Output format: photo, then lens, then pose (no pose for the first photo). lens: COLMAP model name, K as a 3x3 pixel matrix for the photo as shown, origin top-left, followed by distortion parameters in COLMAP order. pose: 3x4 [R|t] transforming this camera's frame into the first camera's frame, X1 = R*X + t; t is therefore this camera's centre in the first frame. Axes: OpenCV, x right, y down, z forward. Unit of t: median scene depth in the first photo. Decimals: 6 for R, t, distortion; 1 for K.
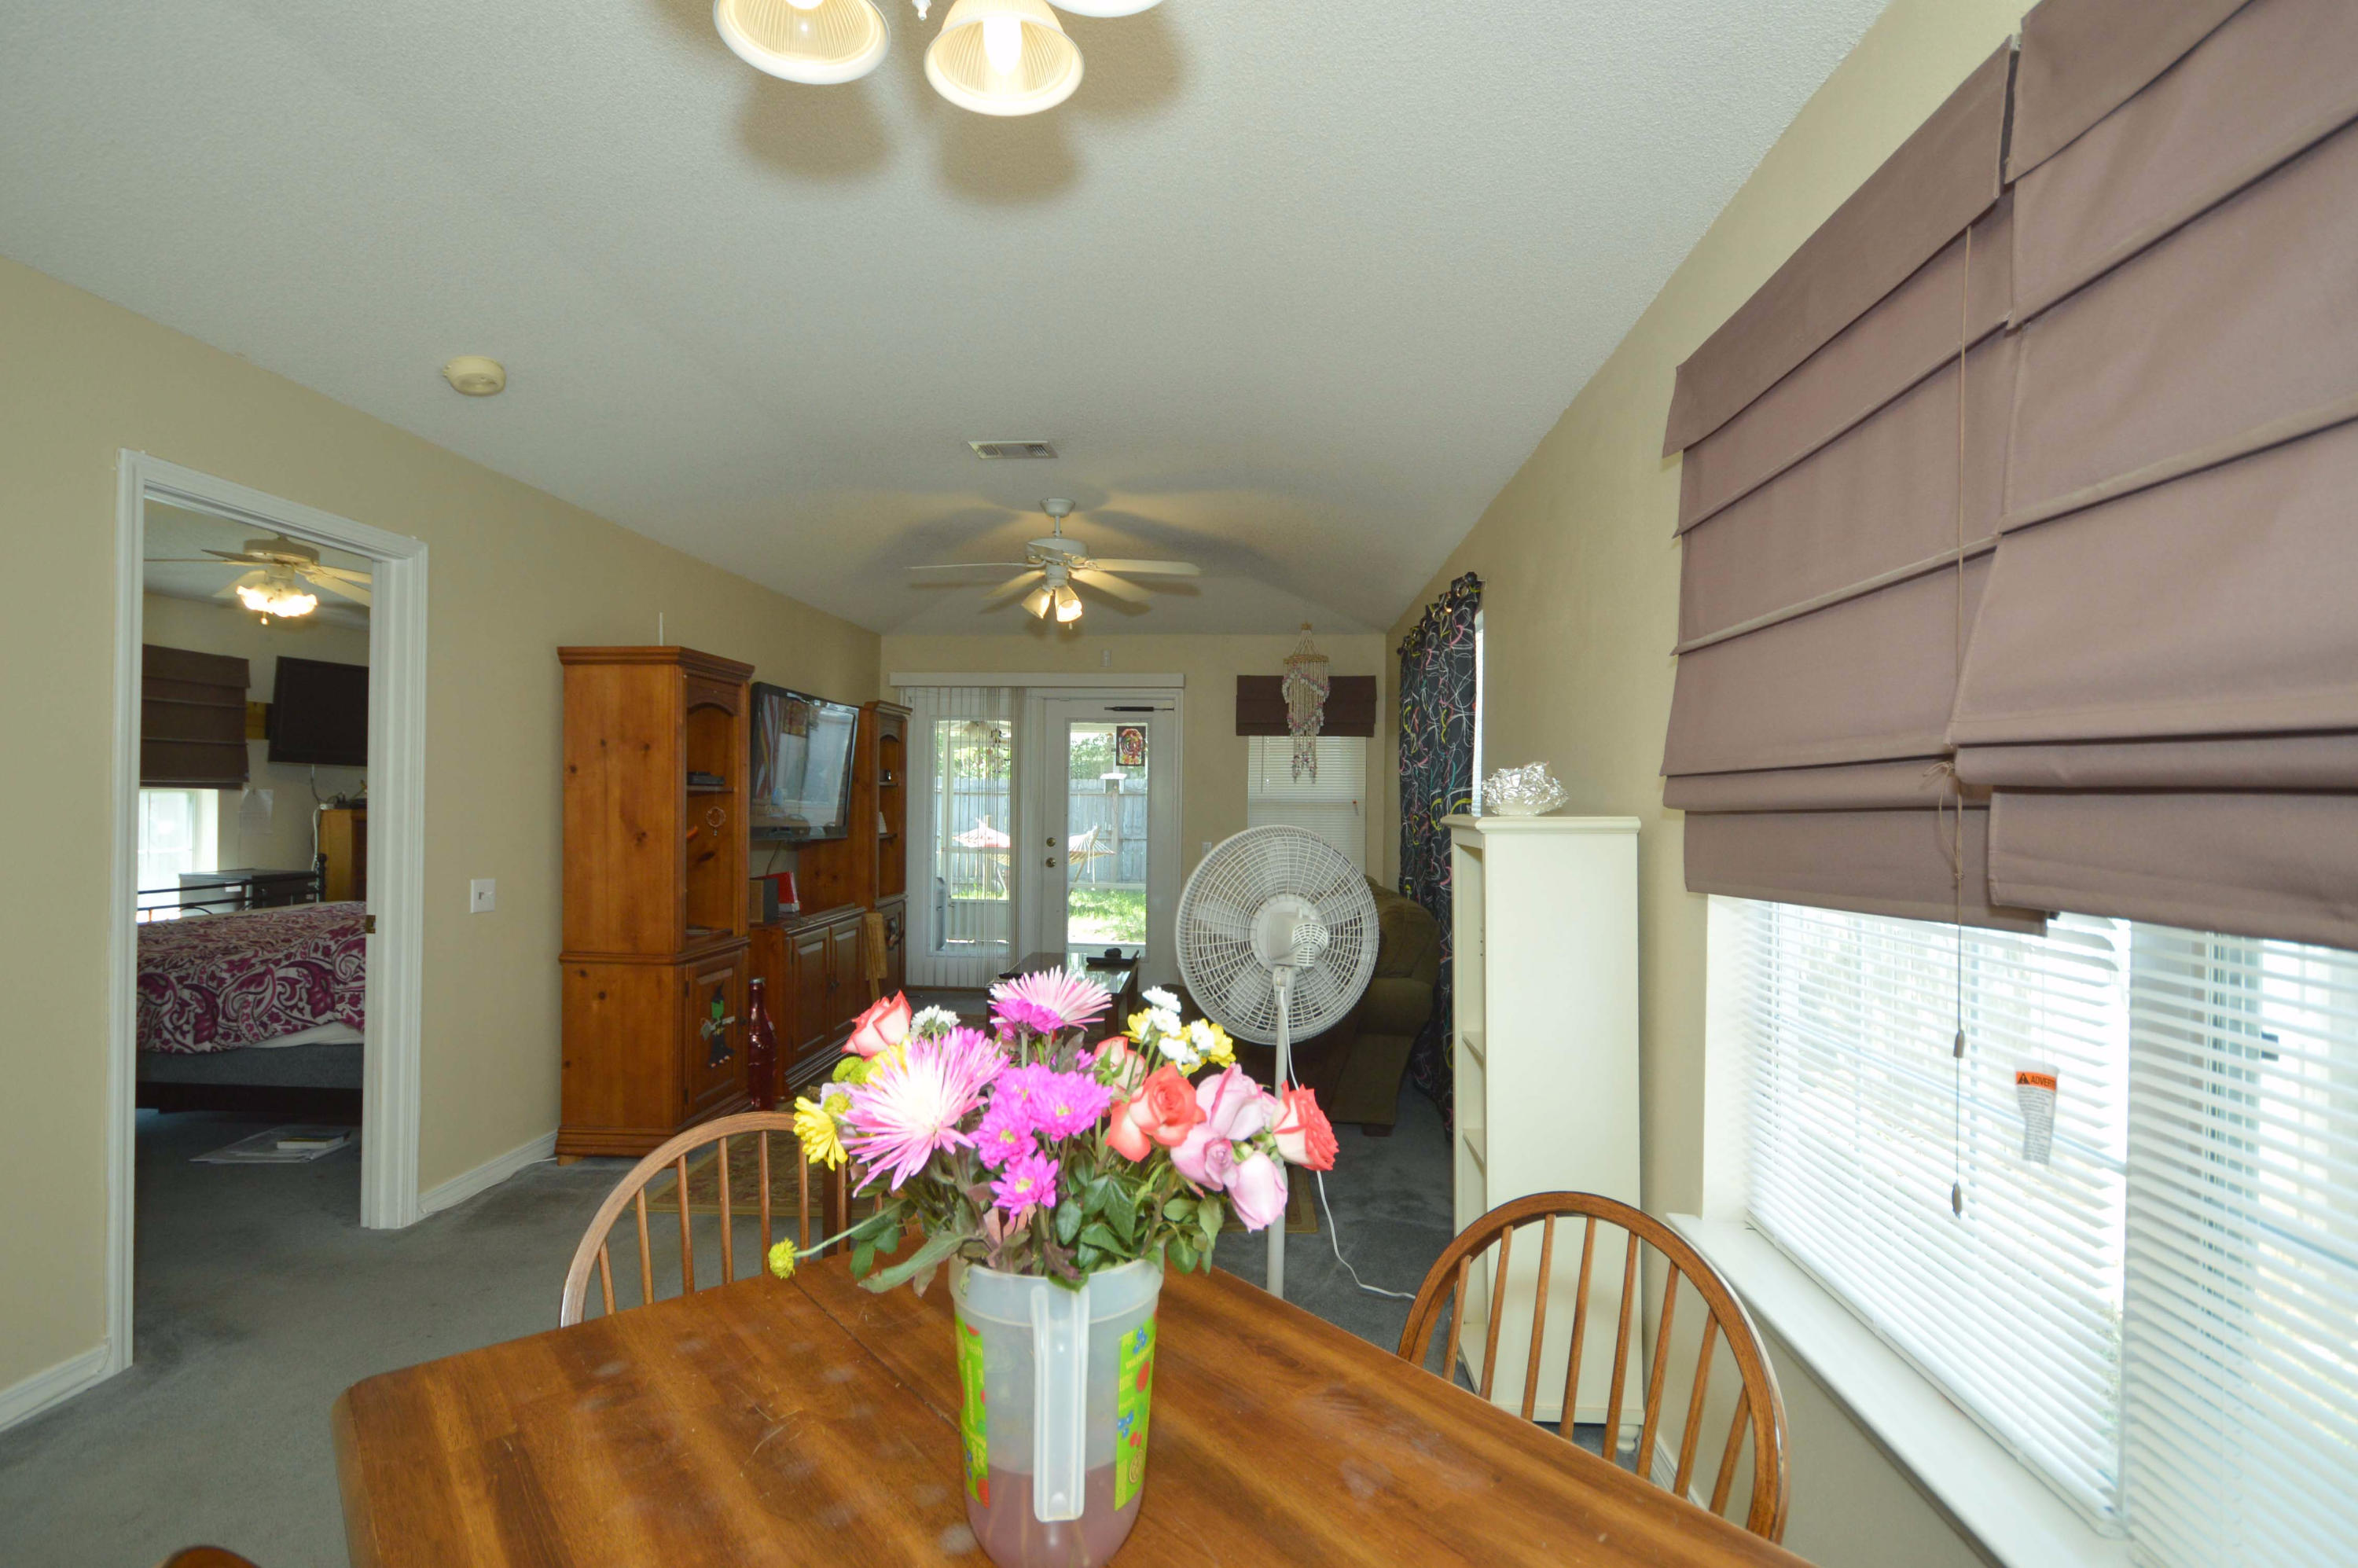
lens RADIAL K [[1124.9, 0, 1216.4], [0, 1124.9, 794.0], [0, 0, 1]] dist [0.000620, 0.000122]
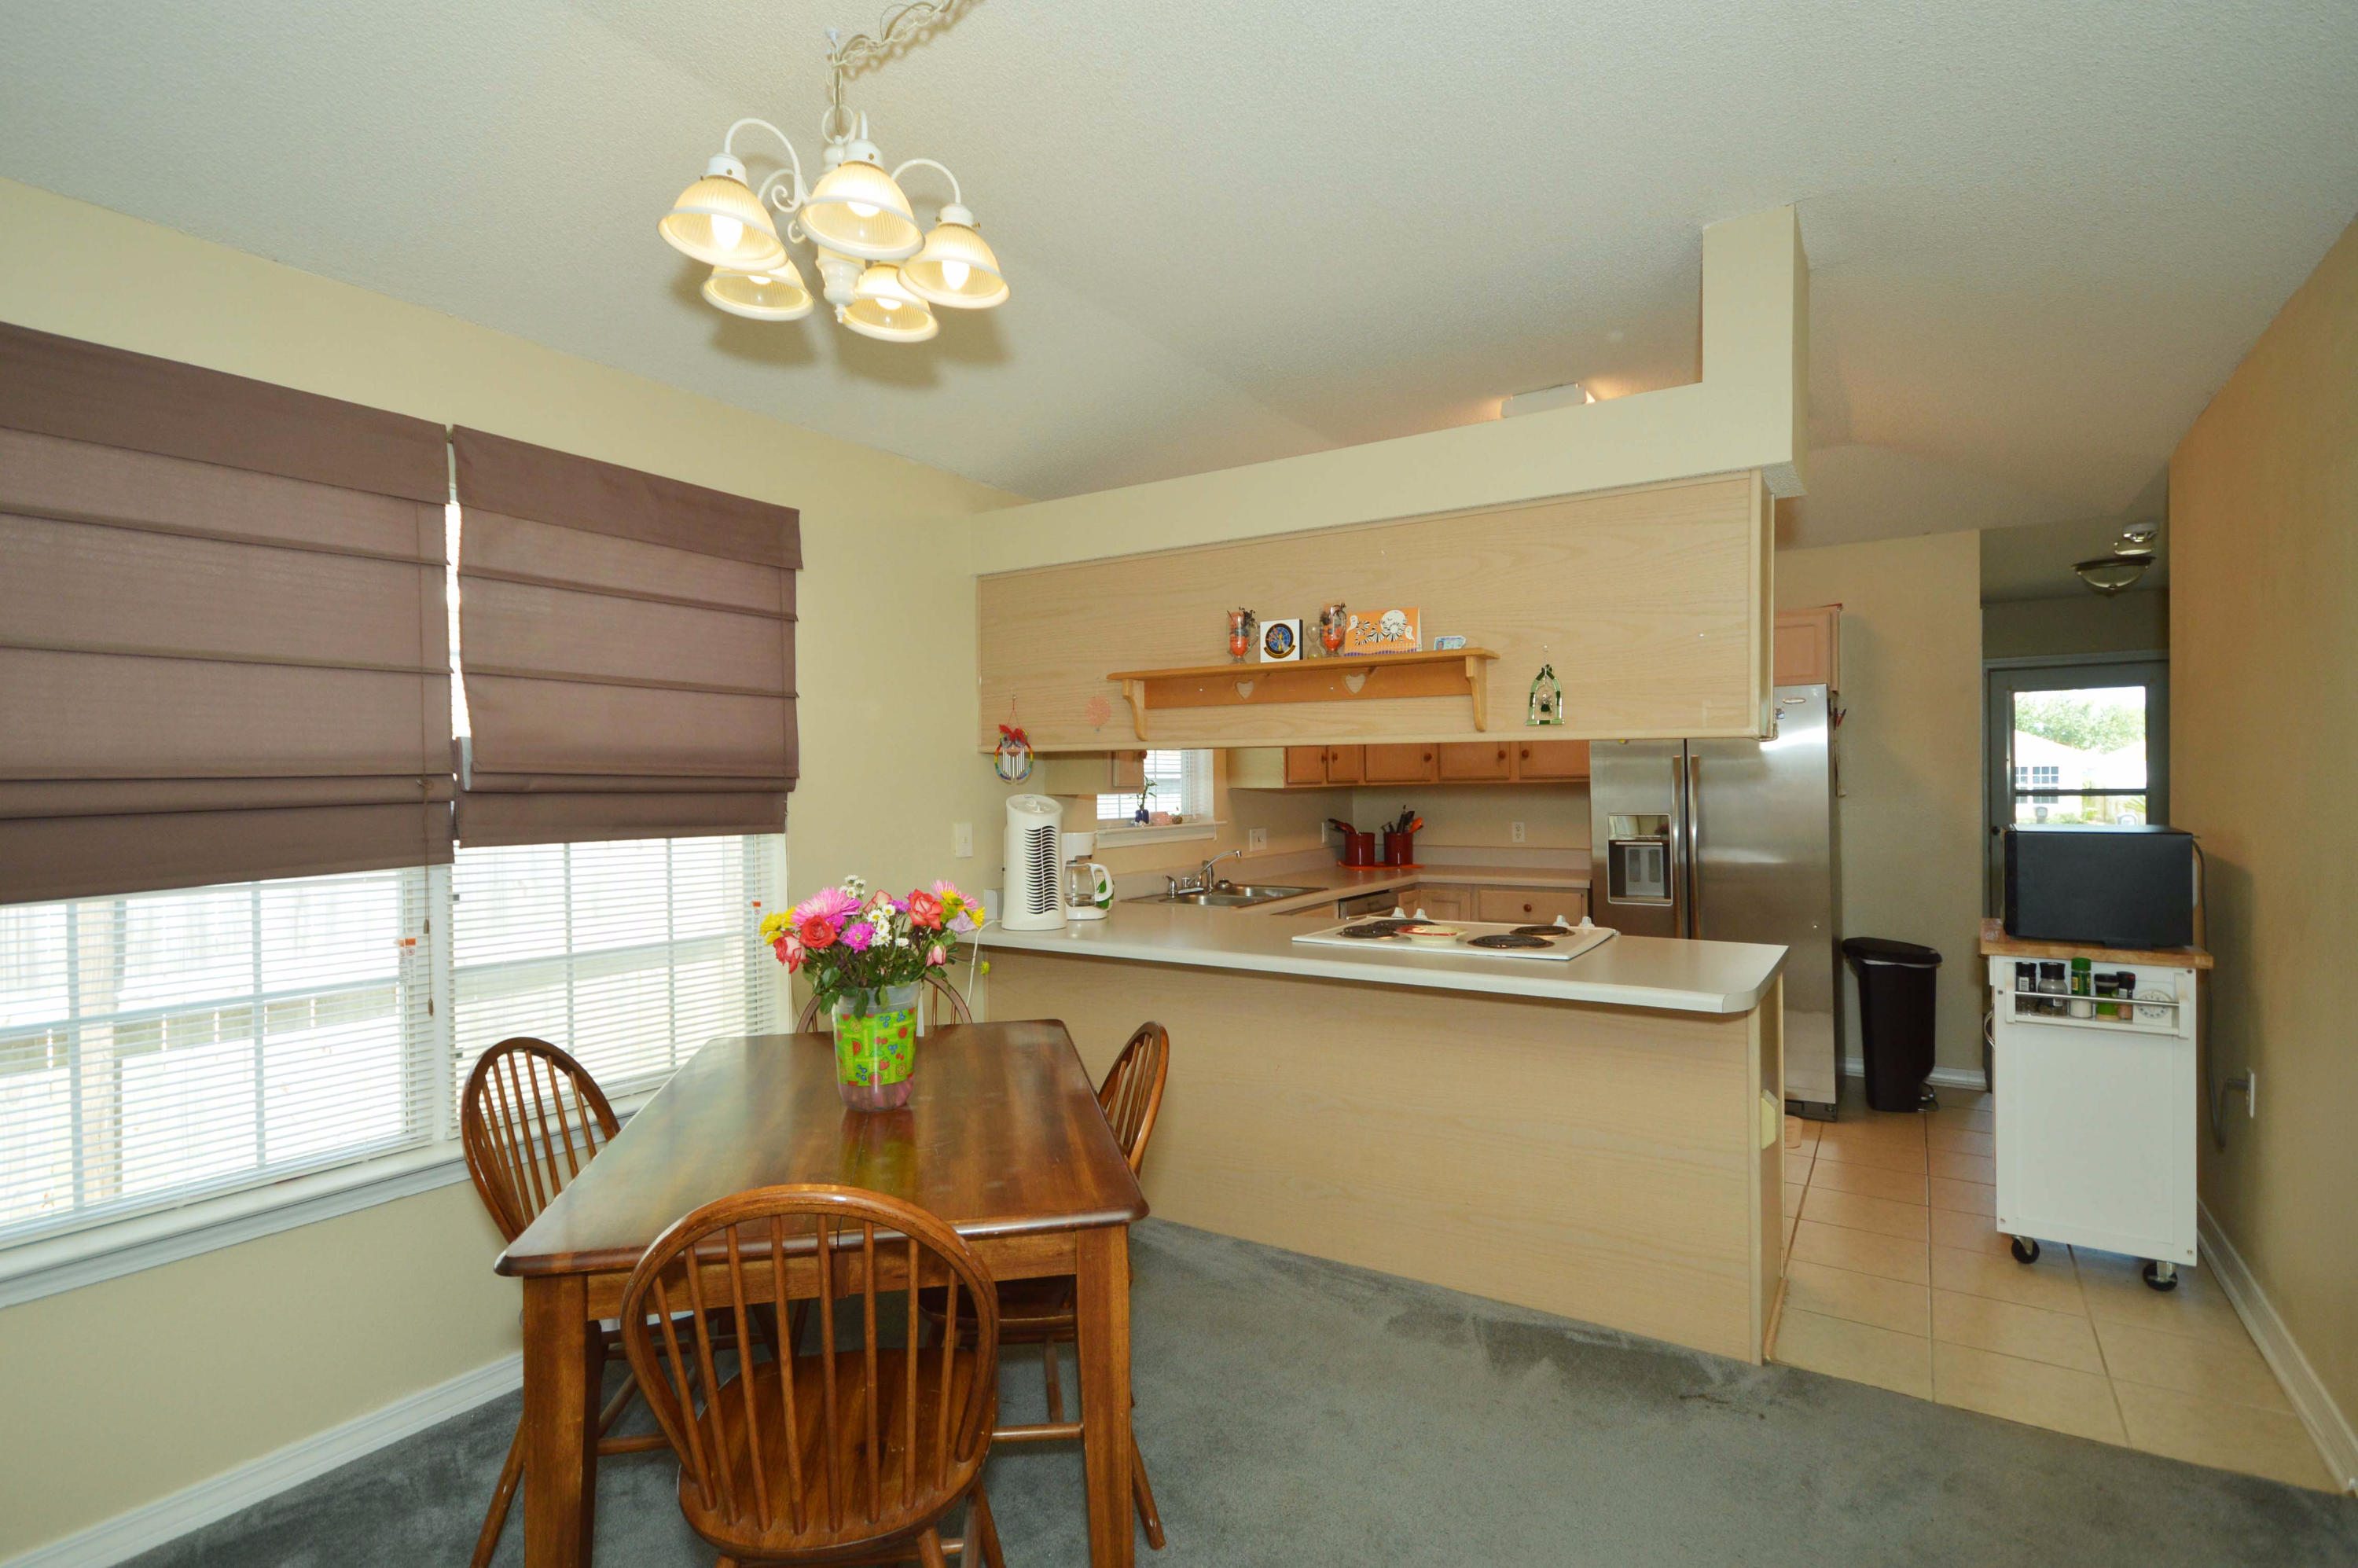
lens RADIAL K [[1144.3, 0, 1155.0], [0, 1144.3, 788.3], [0, 0, 1]] dist [0.002691, 0.000784]
pose [[-0.851578, -0.007136, 0.524179, -0.423652], [-0.002195, 0.999947, 0.010048, -0.009536], [-0.524223, 0.007406, -0.851549, 0.610341]]
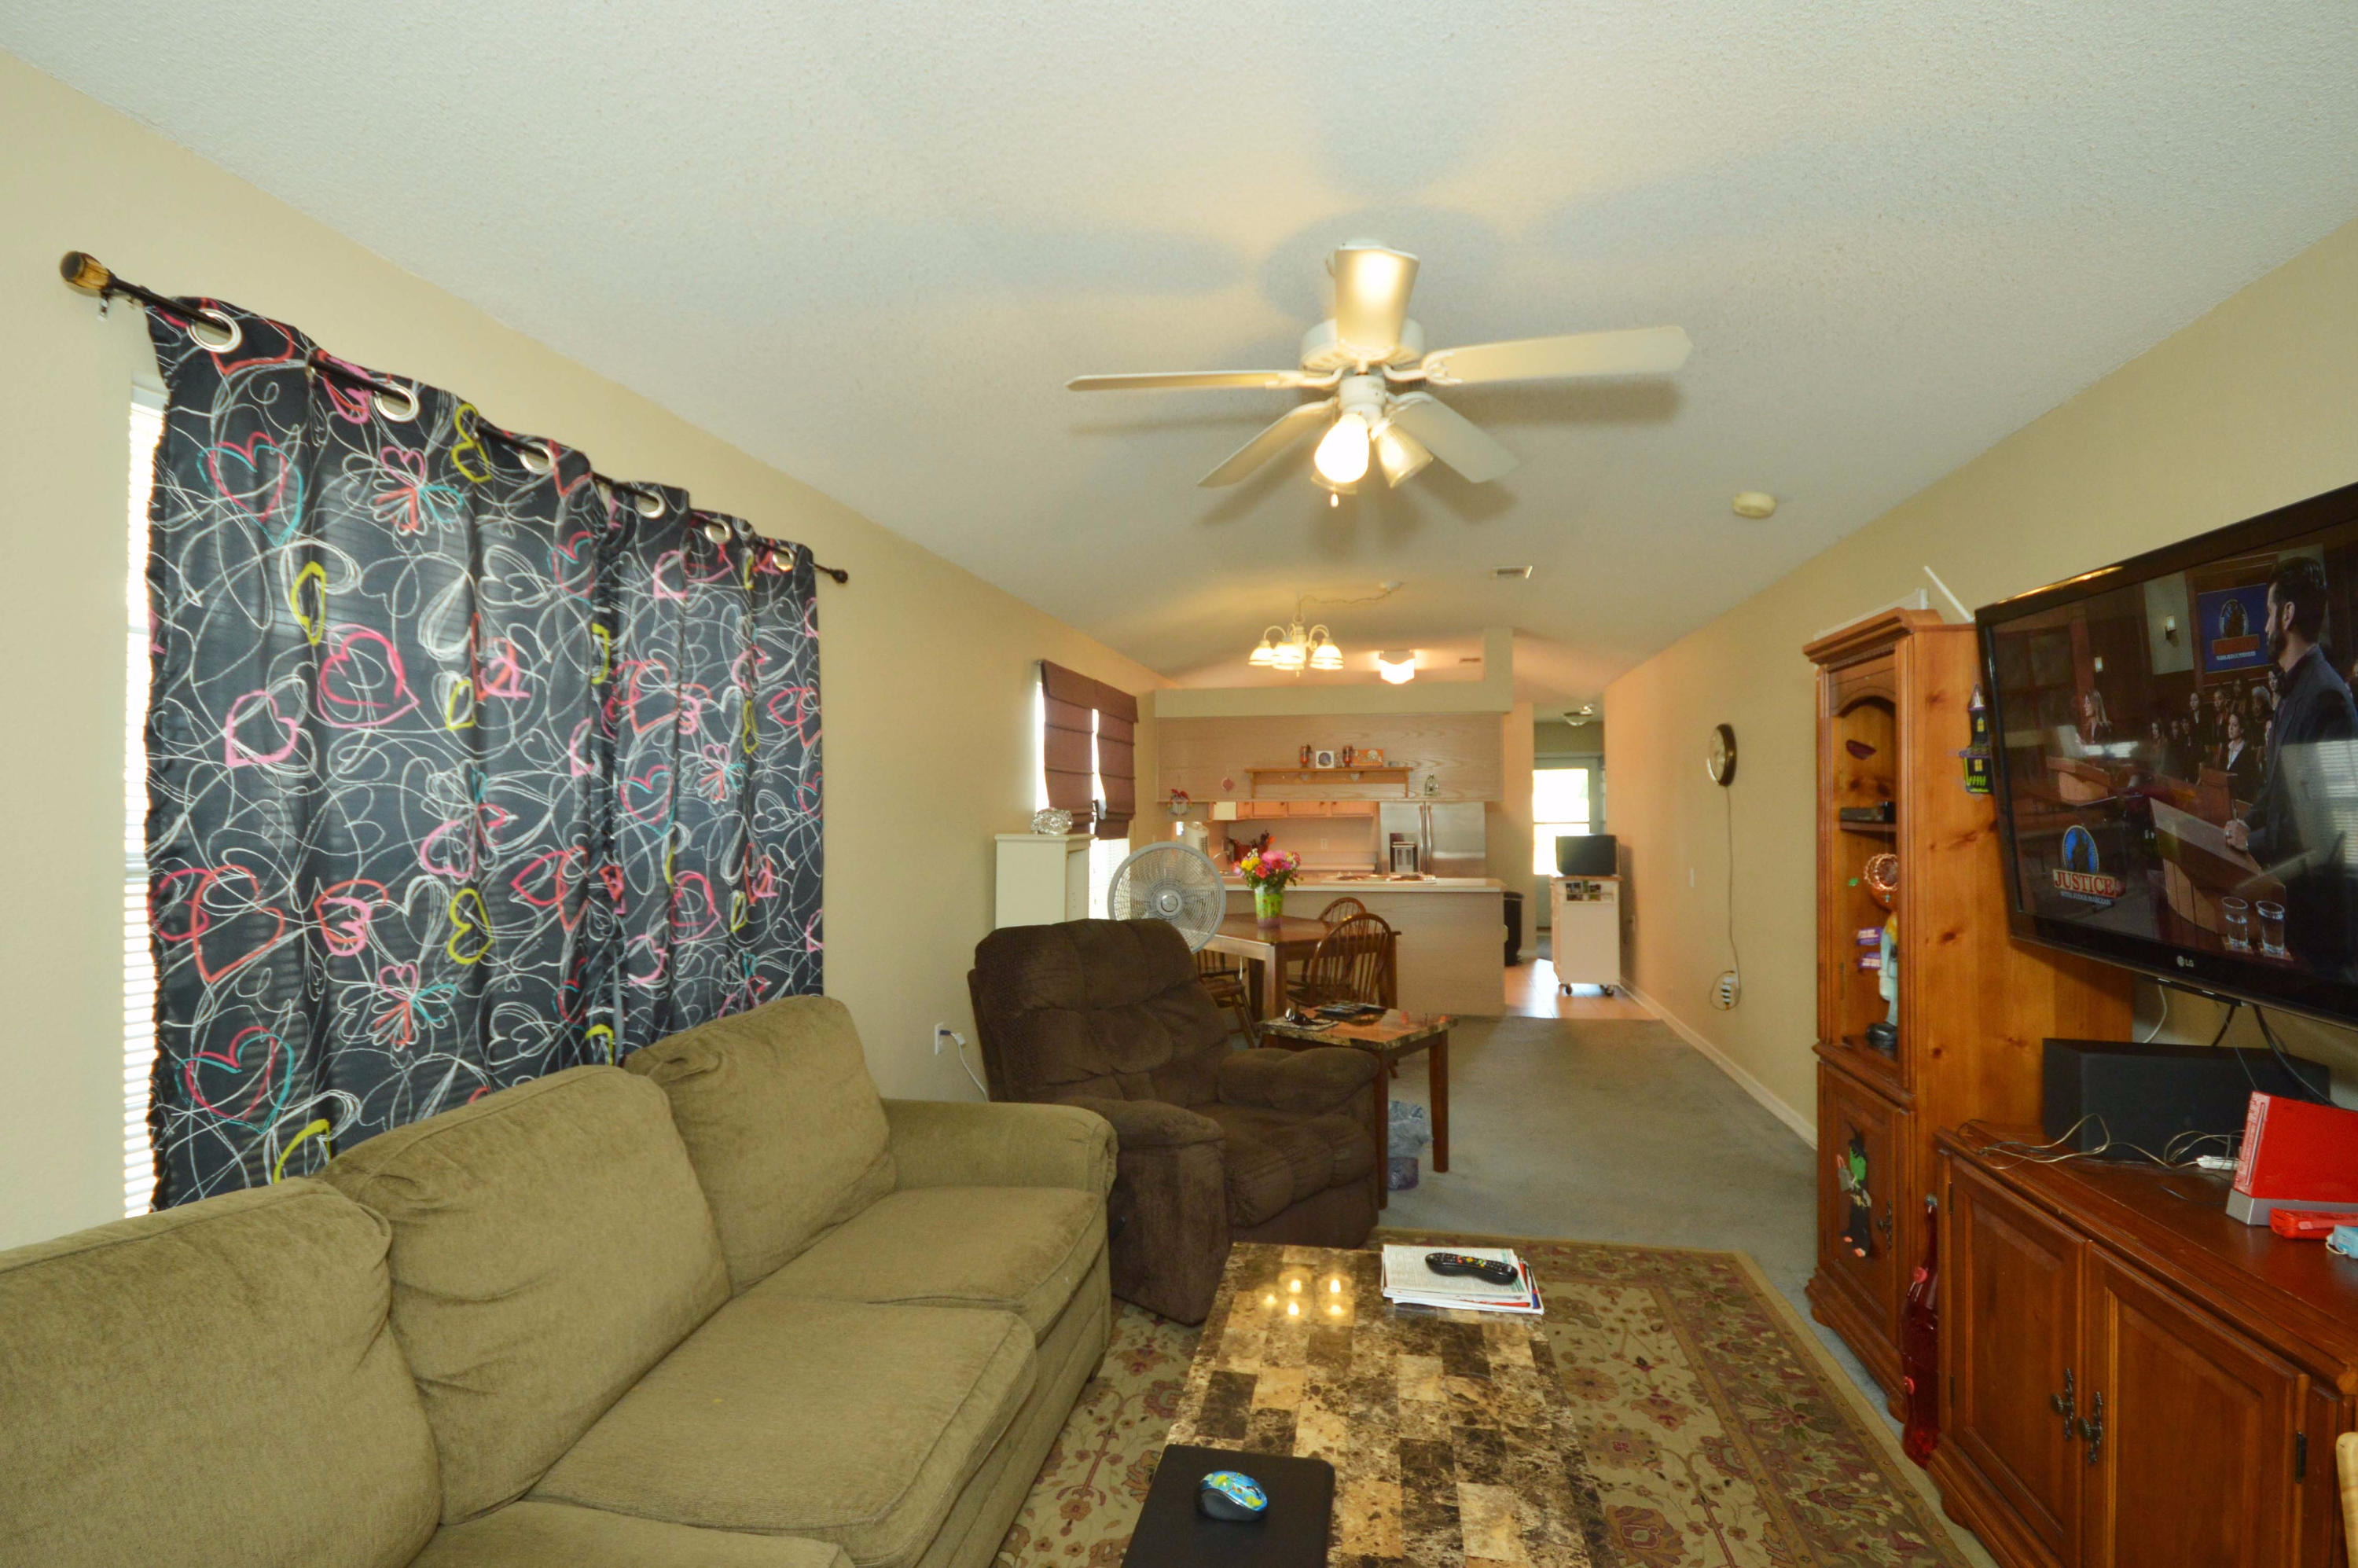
lens RADIAL K [[1108.8, 0, 1179.0], [0, 1108.8, 784.0], [0, 0, 1]] dist [0.001151, 0.000034]
pose [[-0.985245, -0.001361, 0.171145, -0.172382], [-0.005790, 0.999661, -0.025385, -0.011910], [-0.171053, -0.026002, -0.984919, 1.738667]]
